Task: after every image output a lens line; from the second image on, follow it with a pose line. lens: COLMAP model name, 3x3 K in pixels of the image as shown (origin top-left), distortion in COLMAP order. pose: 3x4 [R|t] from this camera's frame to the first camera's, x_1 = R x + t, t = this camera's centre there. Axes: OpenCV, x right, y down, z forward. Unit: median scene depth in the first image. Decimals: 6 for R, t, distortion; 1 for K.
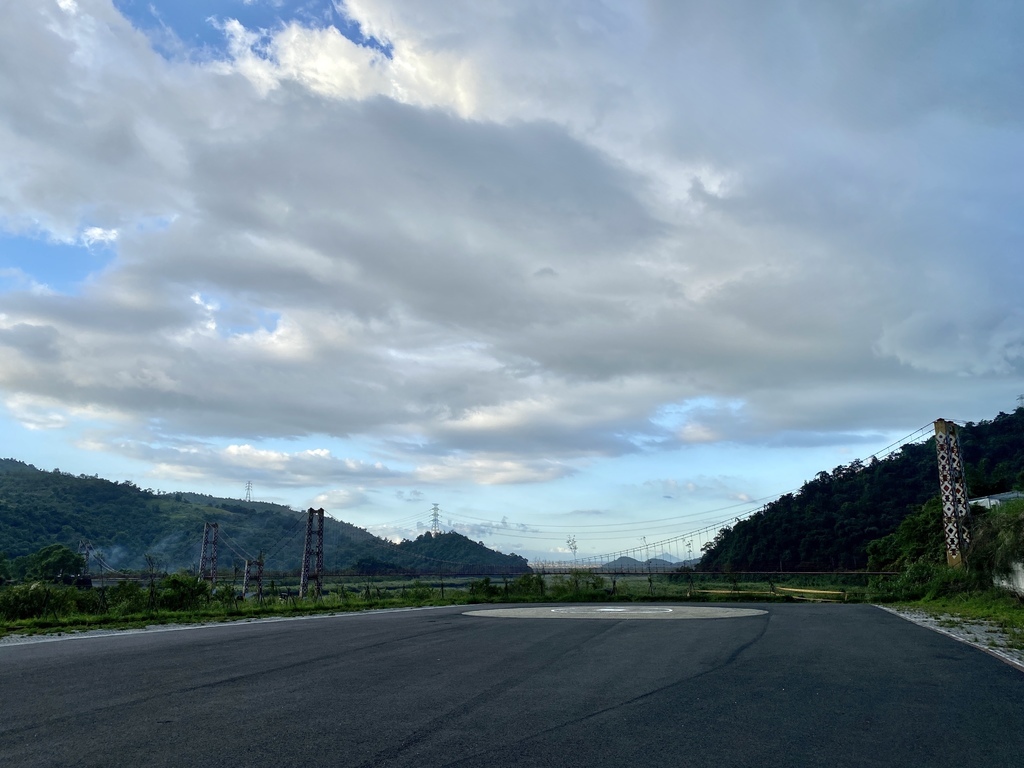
lens RADIAL K [[775.2, 0, 503.8], [0, 775.2, 388.9], [0, 0, 1]] dist [0.014259, -0.008500]
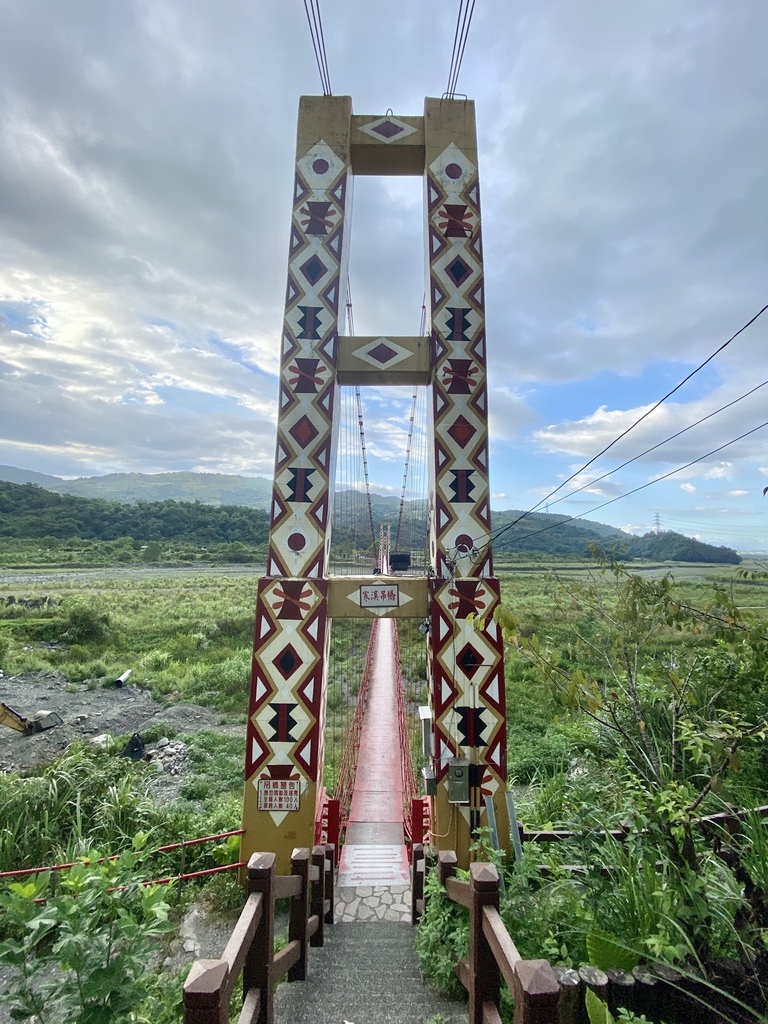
lens RADIAL K [[407.2, 0, 388.4], [0, 407.2, 508.8], [0, 0, 1]] dist [0.025018, -0.024250]
pose [[0.755270, -0.037228, -0.654355, 0.087960], [0.122070, 0.988906, 0.084635, 0.018588], [0.643945, -0.143799, 0.751436, 0.125521]]
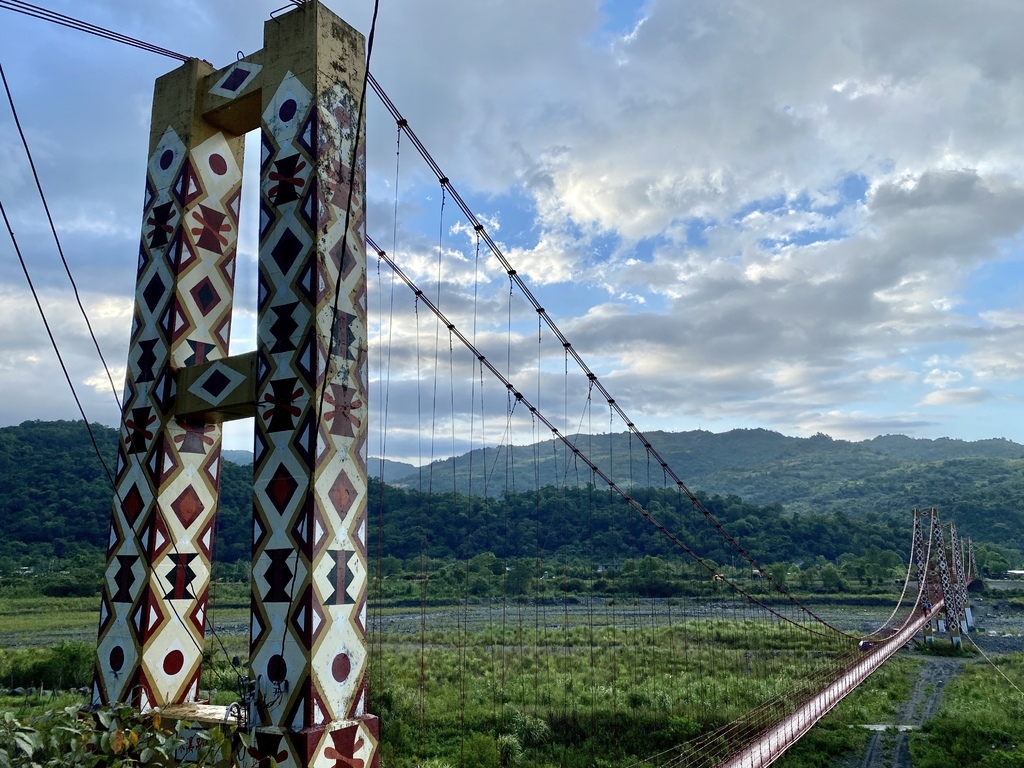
lens RADIAL K [[769.2, 0, 515.7], [0, 769.2, 382.3], [0, 0, 1]] dist [0.038336, -0.050084]
pose [[0.302217, -0.206632, -0.930574, 0.098166], [0.222889, 0.964479, -0.141775, 0.018765], [0.926815, -0.164568, 0.337538, 0.136508]]
